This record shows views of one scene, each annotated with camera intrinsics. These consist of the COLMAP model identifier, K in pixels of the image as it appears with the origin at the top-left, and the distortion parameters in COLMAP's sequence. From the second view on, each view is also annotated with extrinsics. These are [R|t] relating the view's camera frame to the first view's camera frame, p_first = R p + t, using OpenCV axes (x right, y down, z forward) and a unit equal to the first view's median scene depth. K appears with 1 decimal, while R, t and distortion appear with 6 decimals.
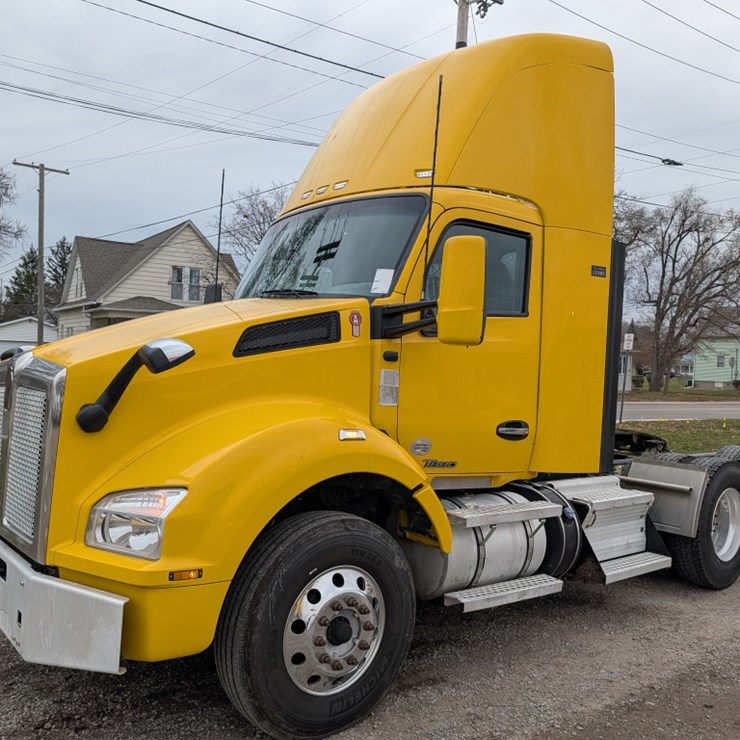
lens RADIAL K [[713.0, 0, 370.0], [0, 713.0, 370.0], [0, 0, 1]] dist [0.009218, 0.003016]
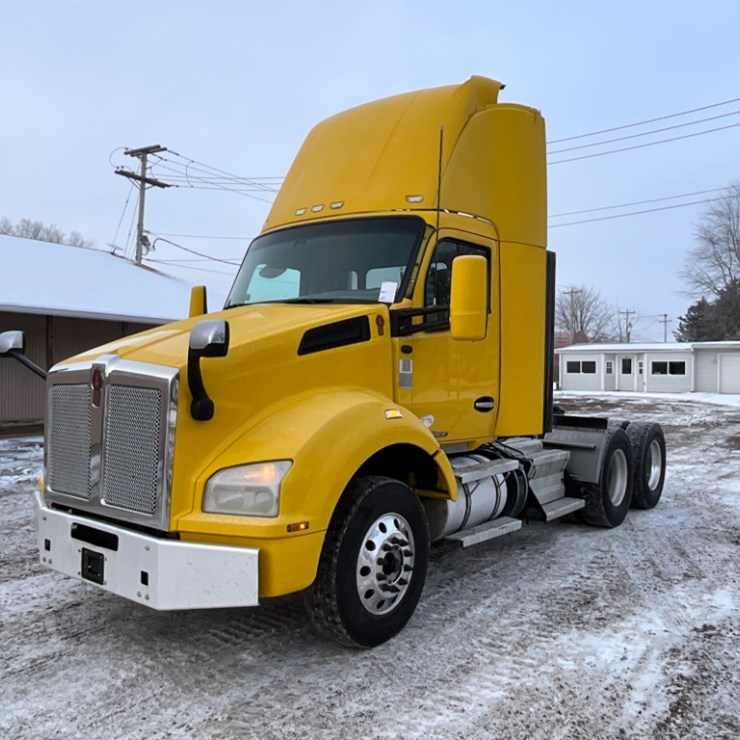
lens RADIAL K [[713.0, 0, 370.0], [0, 713.0, 370.0], [0, 0, 1]] dist [0.009218, 0.003016]
pose [[0.976608, -0.035584, 0.212061, -0.296290], [0.030090, 0.999124, 0.029080, -0.022861], [-0.212910, -0.022019, 0.976824, -0.210535]]
